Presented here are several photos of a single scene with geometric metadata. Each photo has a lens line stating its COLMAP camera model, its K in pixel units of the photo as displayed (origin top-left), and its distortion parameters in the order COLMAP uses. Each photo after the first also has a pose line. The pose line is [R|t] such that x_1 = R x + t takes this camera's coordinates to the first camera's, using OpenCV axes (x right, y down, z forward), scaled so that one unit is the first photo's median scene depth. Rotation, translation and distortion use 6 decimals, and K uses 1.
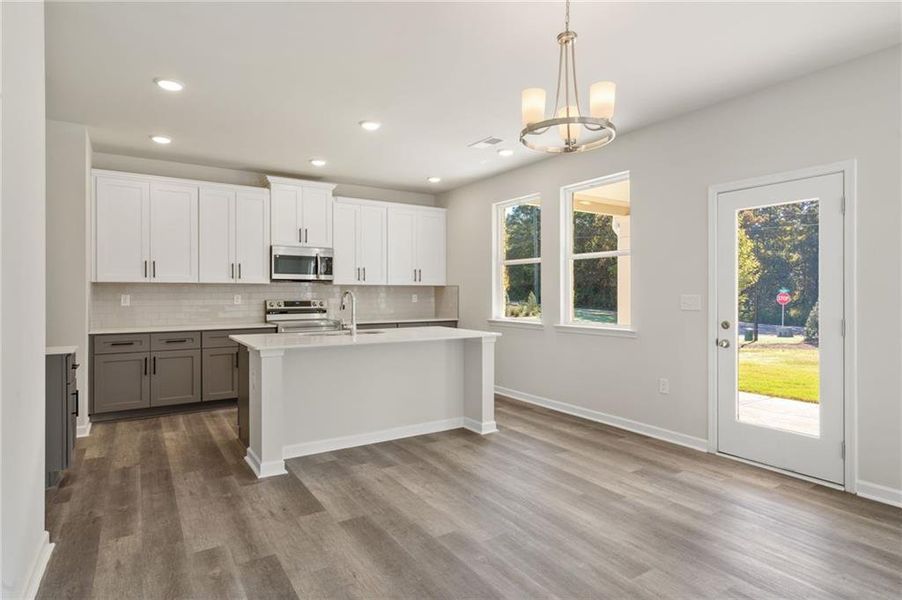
lens RADIAL K [[484.8, 0, 445.8], [0, 484.8, 296.7], [0, 0, 1]] dist [0.000586, -0.001057]
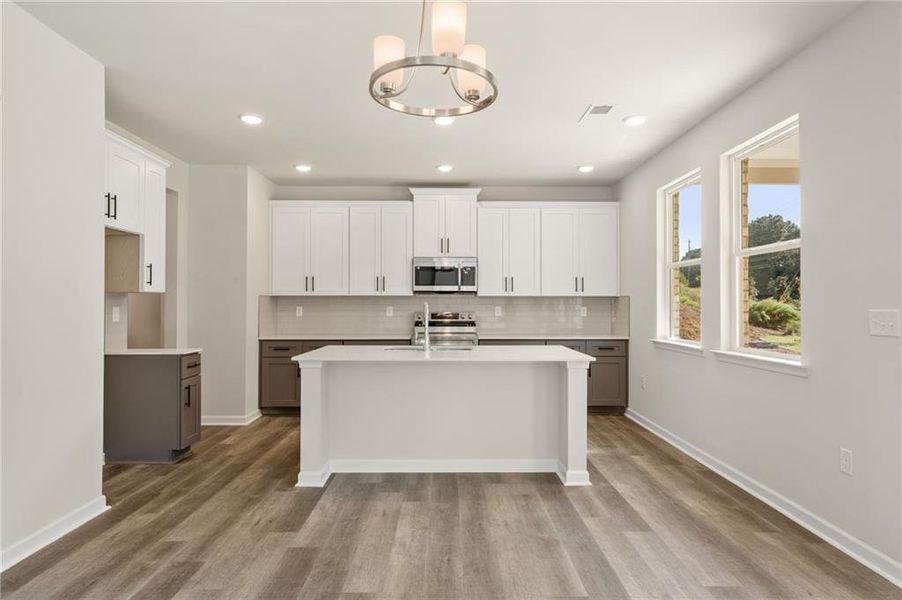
lens RADIAL K [[513.7, 0, 449.5], [0, 513.7, 307.0], [0, 0, 1]] dist [0.003005, 0.000370]
pose [[0.847856, 0.002746, -0.530219, 0.348760], [-0.004448, 0.999988, -0.001934, -0.002477], [0.530207, 0.003998, 0.847859, 0.188705]]
